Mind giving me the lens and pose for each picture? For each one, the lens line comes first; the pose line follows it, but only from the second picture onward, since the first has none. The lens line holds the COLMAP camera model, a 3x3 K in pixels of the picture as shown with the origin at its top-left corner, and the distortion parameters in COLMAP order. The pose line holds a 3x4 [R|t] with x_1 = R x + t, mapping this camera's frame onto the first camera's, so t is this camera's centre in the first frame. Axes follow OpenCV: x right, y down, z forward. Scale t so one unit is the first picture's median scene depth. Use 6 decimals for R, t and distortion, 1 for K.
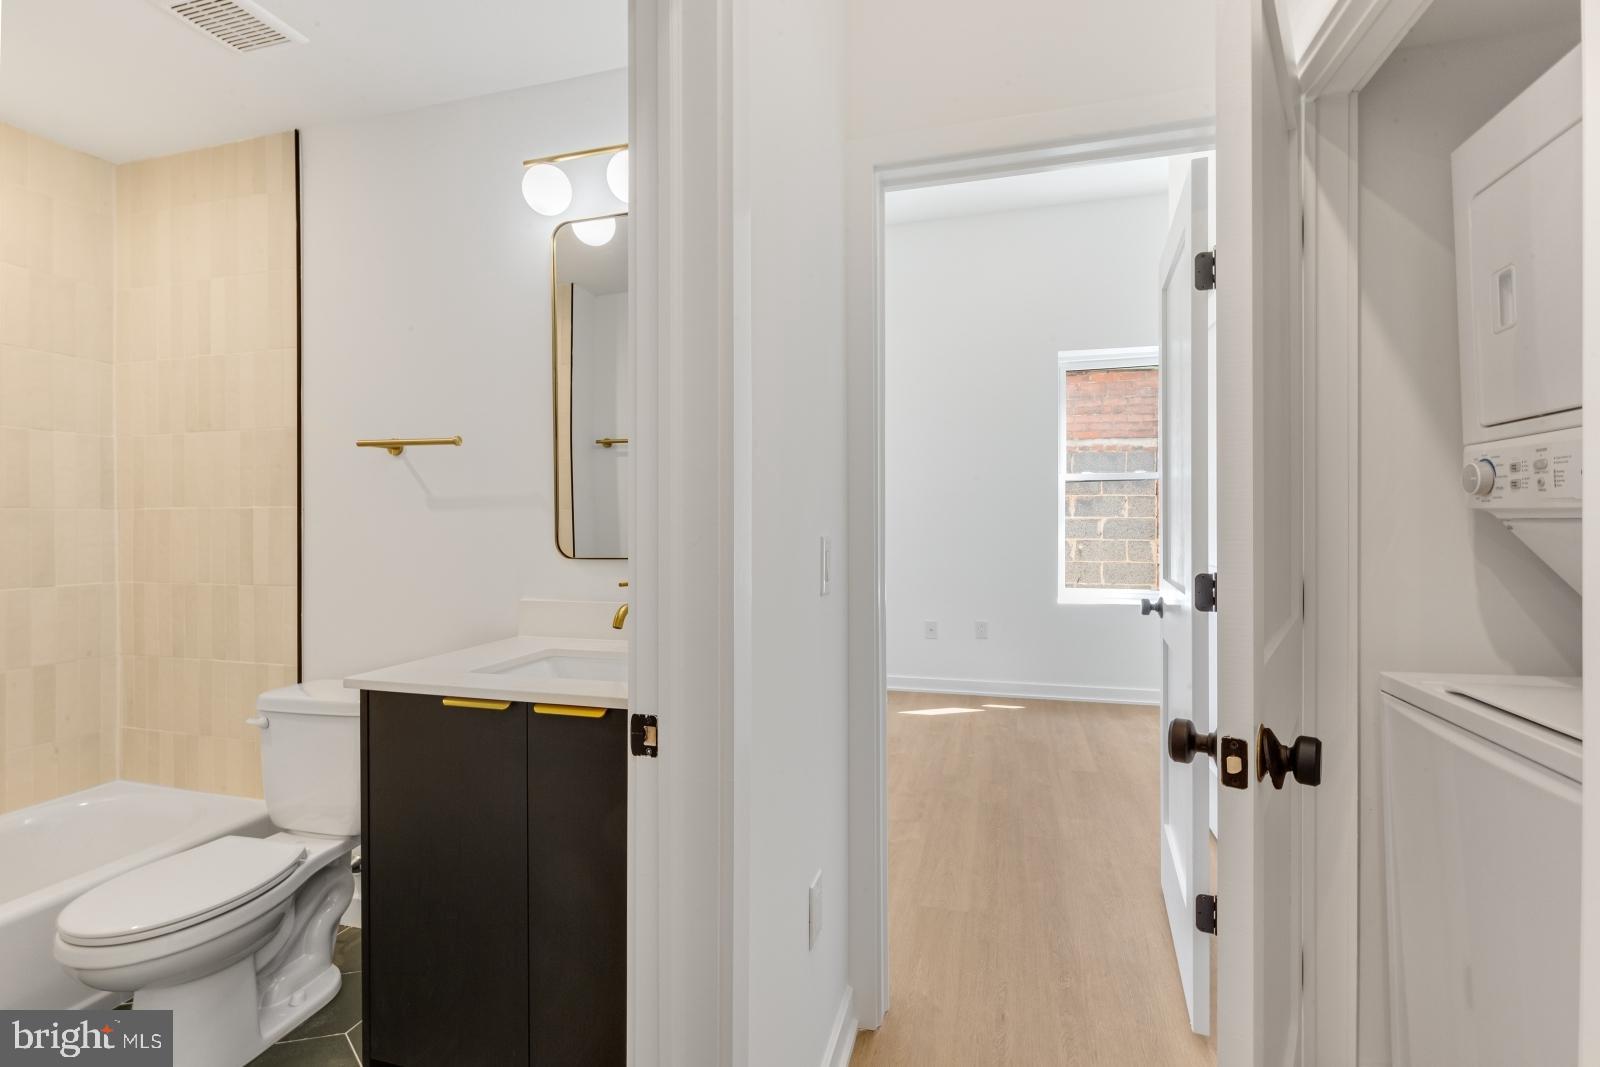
lens RADIAL K [[733.1, 0, 791.9], [0, 733.1, 518.8], [0, 0, 1]] dist [0.005022, -0.001902]
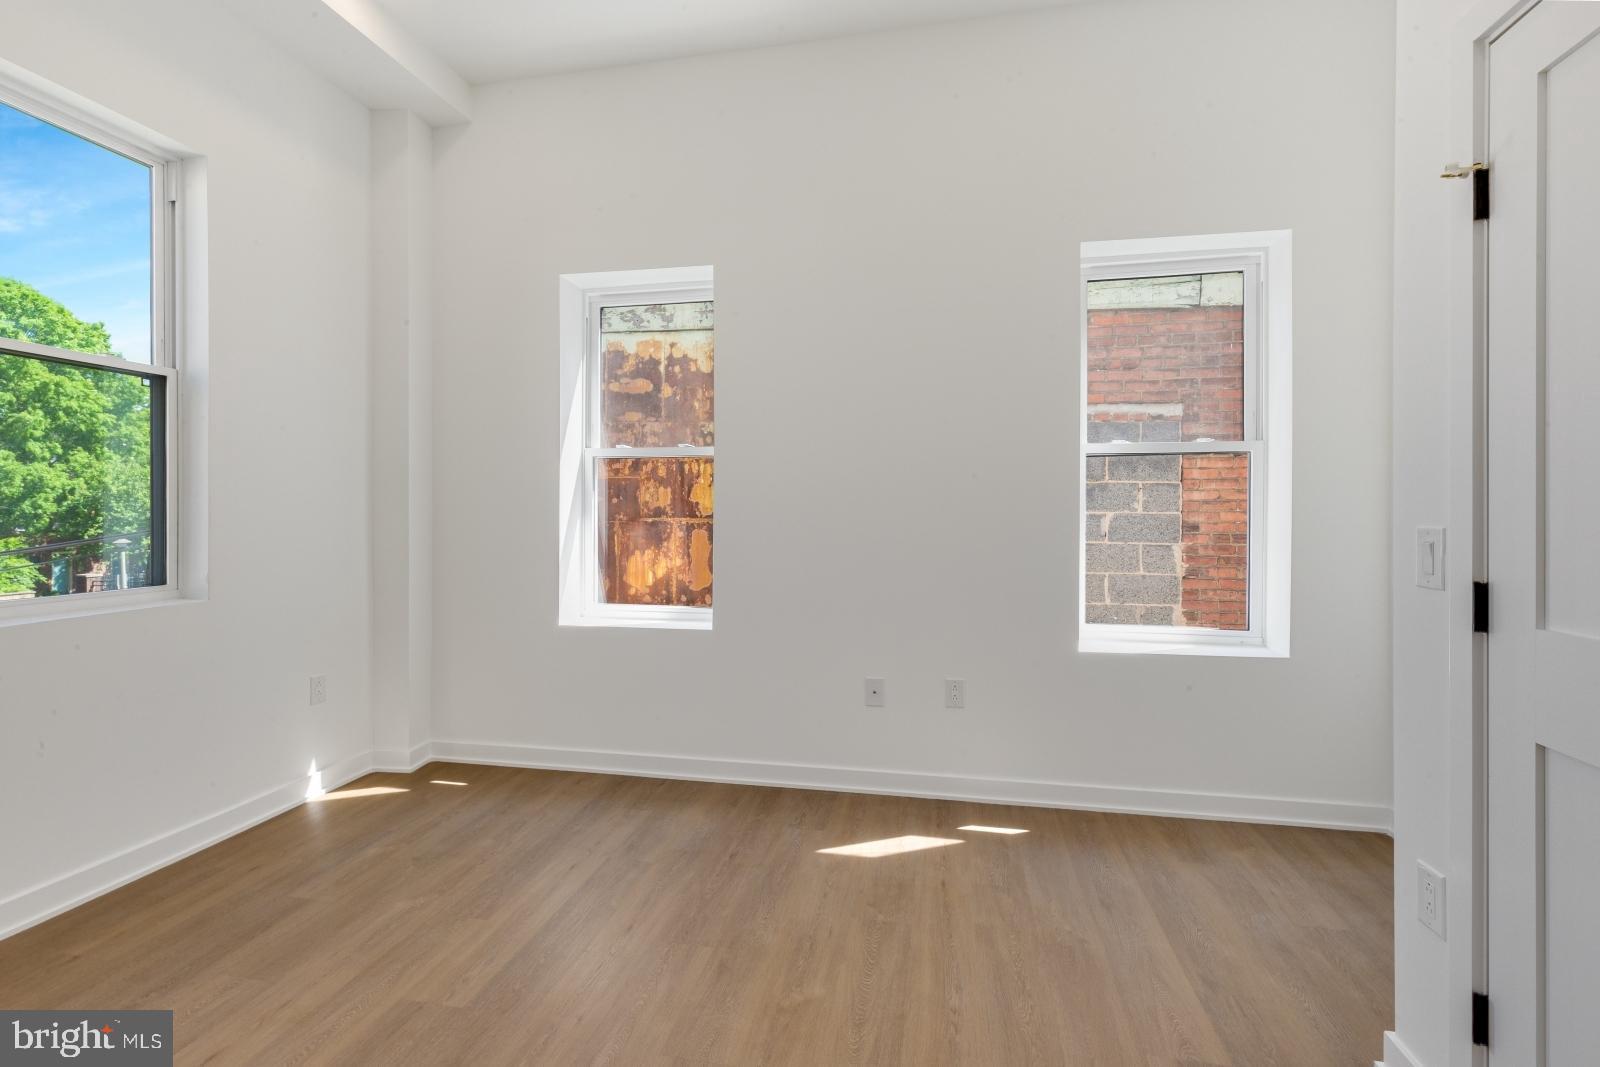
lens RADIAL K [[733.1, 0, 785.4], [0, 733.1, 520.2], [0, 0, 1]] dist [0.005022, -0.001902]
pose [[0.997630, 0.003341, 0.068719, 0.071026], [-0.004109, 0.999931, 0.011043, -0.000971], [-0.068677, -0.011299, 0.997575, 0.383634]]
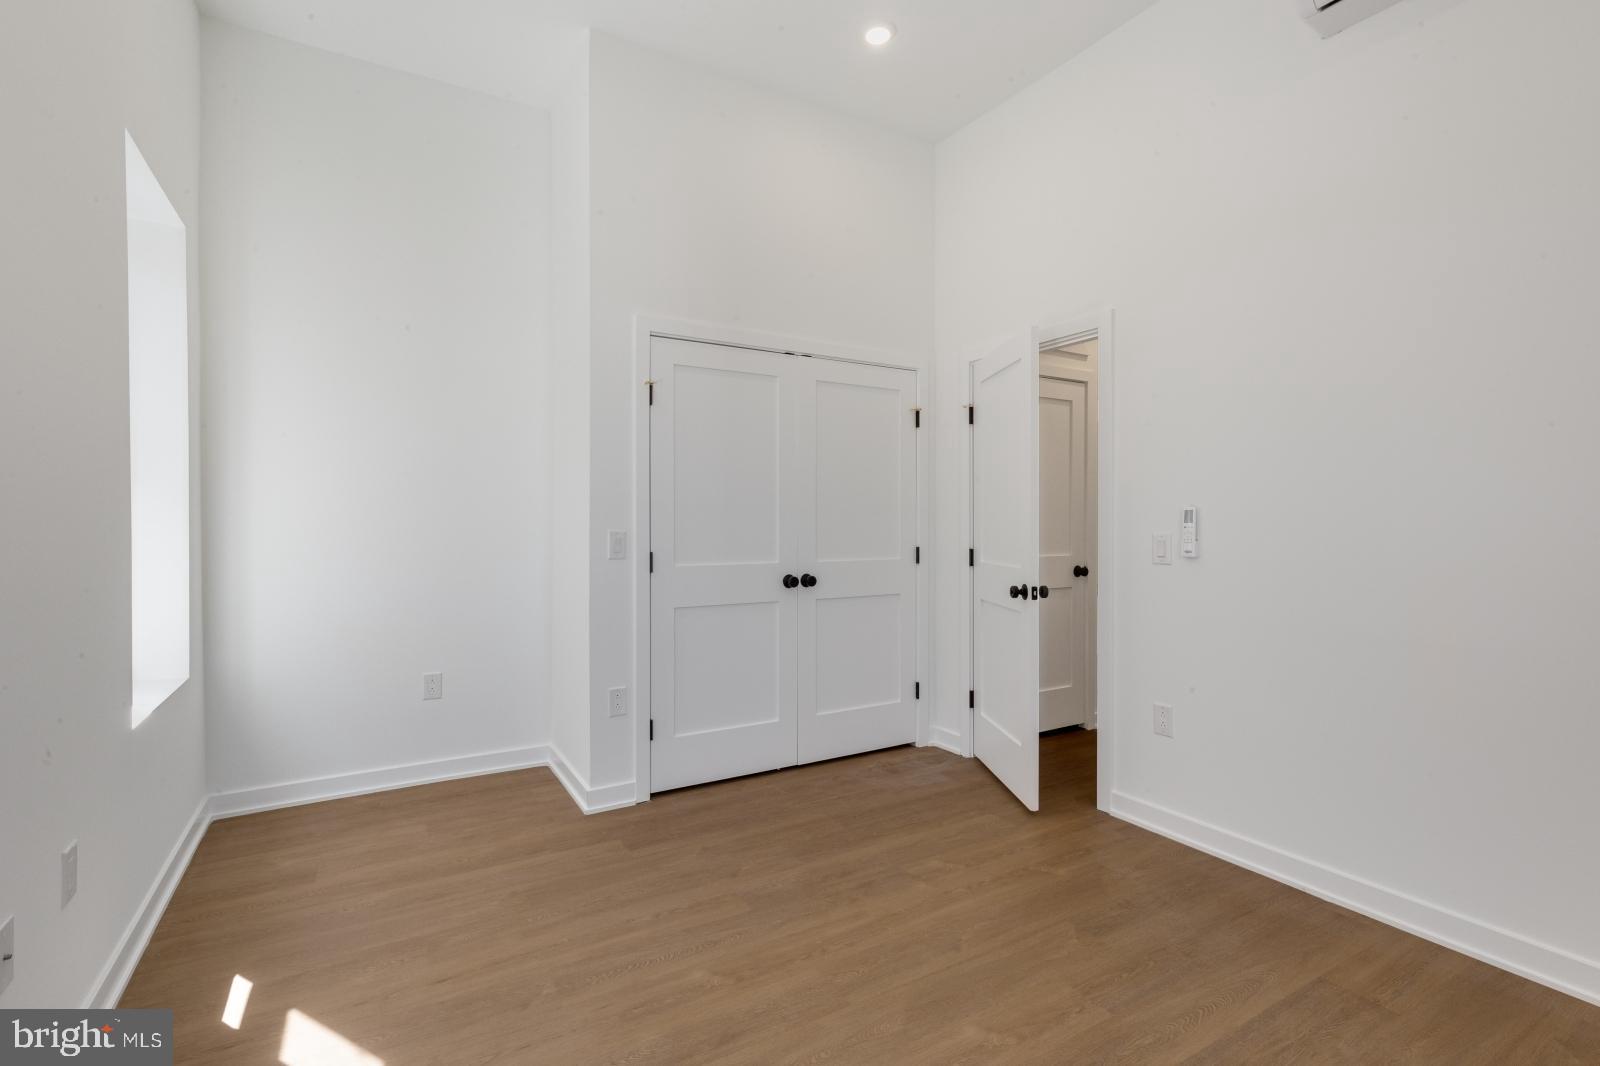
lens RADIAL K [[733.1, 0, 801.1], [0, 733.1, 527.4], [0, 0, 1]] dist [0.005022, -0.001902]
pose [[-0.730097, -0.000679, 0.683343, -0.191969], [0.002838, 0.999988, 0.004025, -0.001176], [-0.683337, 0.004878, -0.730087, 0.988756]]
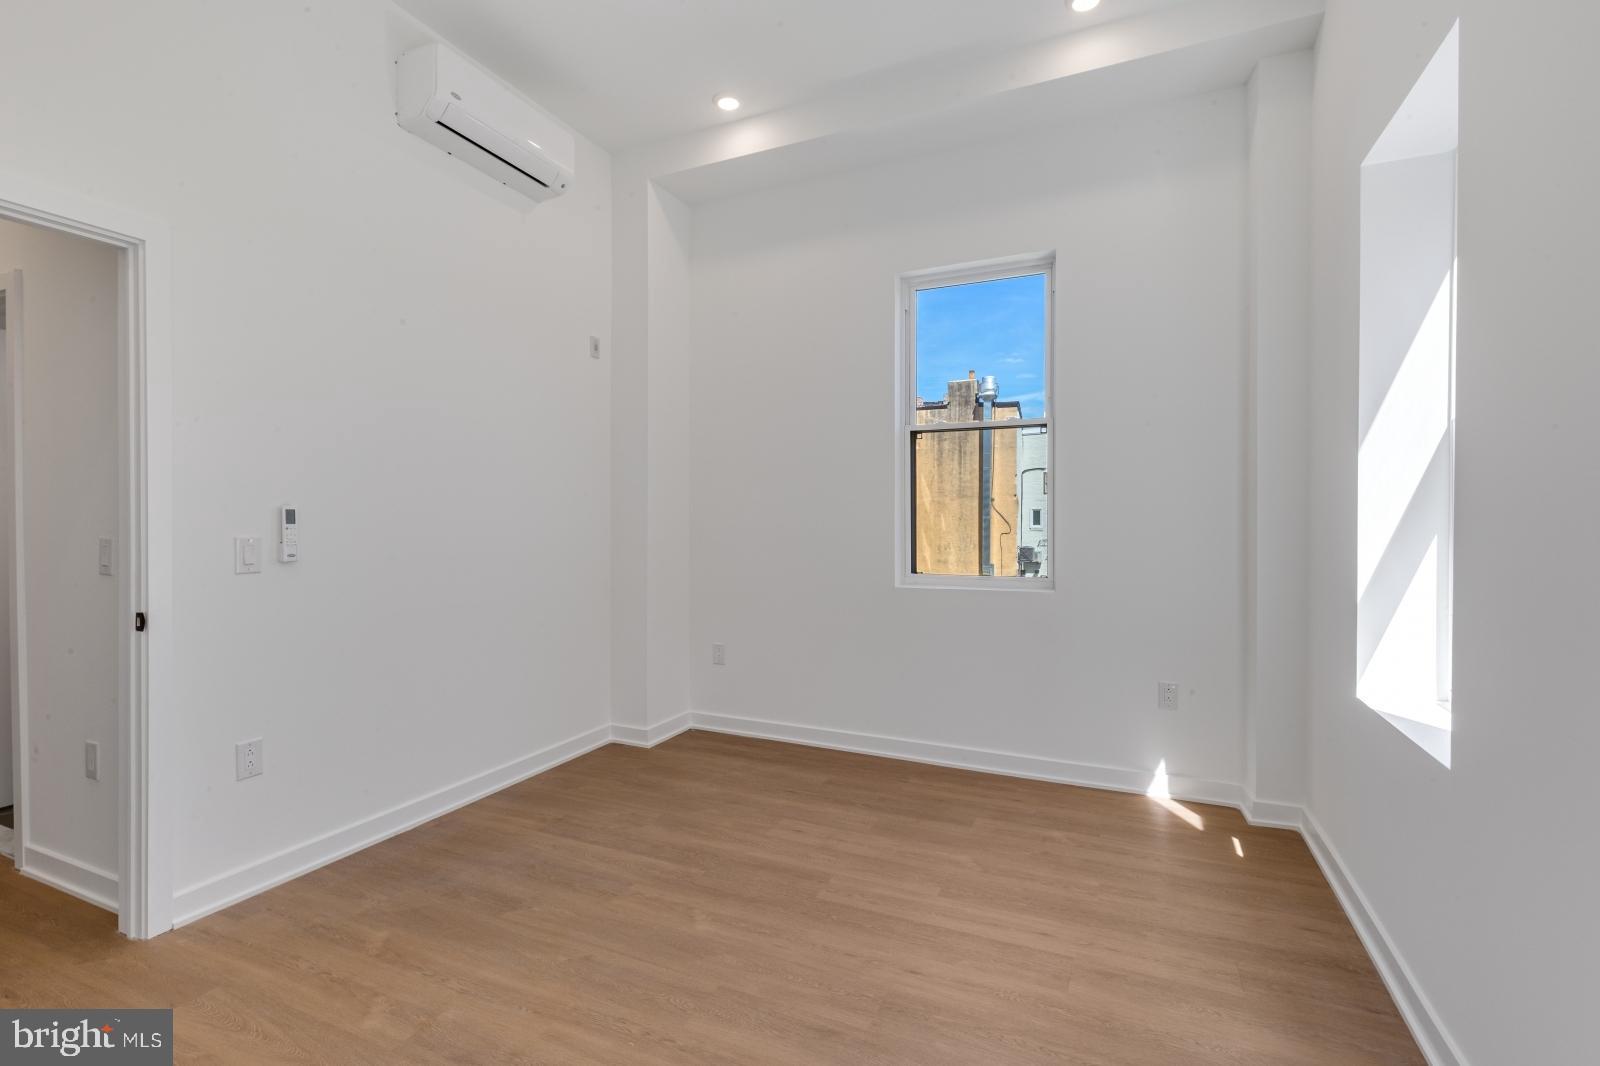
lens RADIAL K [[733.1, 0, 788.4], [0, 733.1, 531.4], [0, 0, 1]] dist [0.005022, -0.001902]
pose [[-0.155111, 0.018578, -0.987722, 0.405810], [-0.000424, 0.999822, 0.018872, -0.005490], [0.987897, 0.003346, -0.155076, 0.800167]]
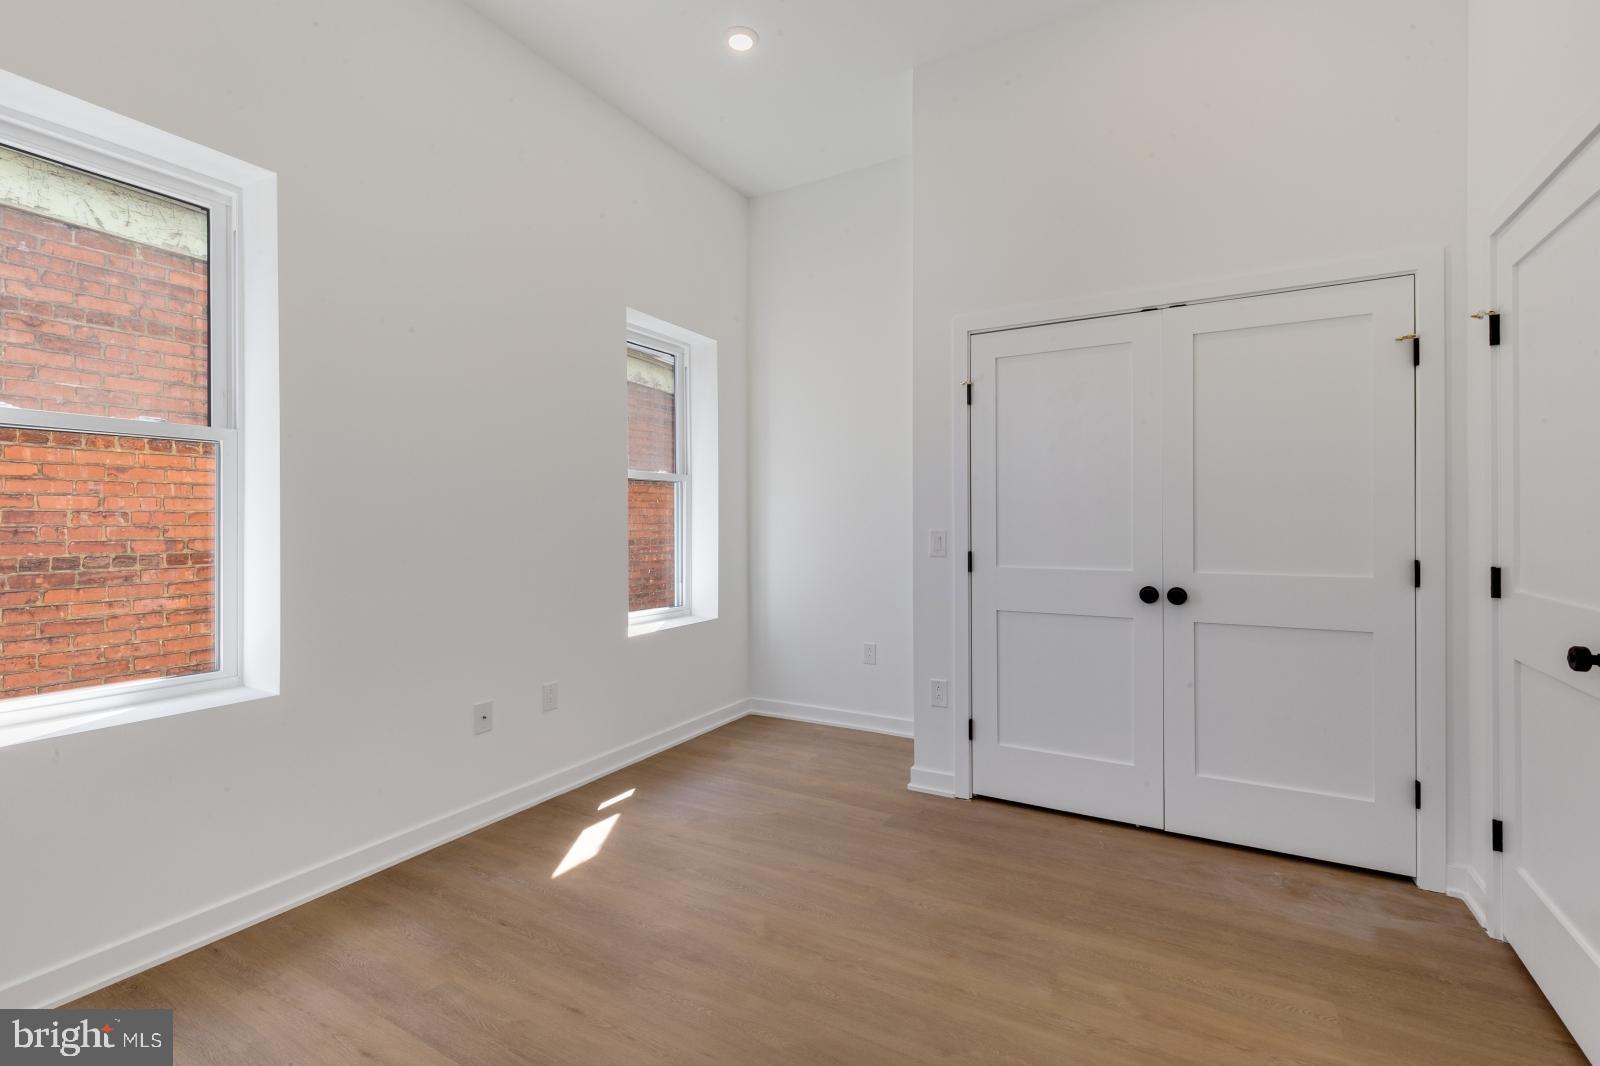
lens RADIAL K [[733.1, 0, 796.7], [0, 733.1, 522.0], [0, 0, 1]] dist [0.005022, -0.001902]
pose [[0.241307, 0.001608, 0.970448, -0.313190], [0.002206, 0.999995, -0.002205, -0.001799], [-0.970446, 0.002673, 0.241302, 0.612596]]
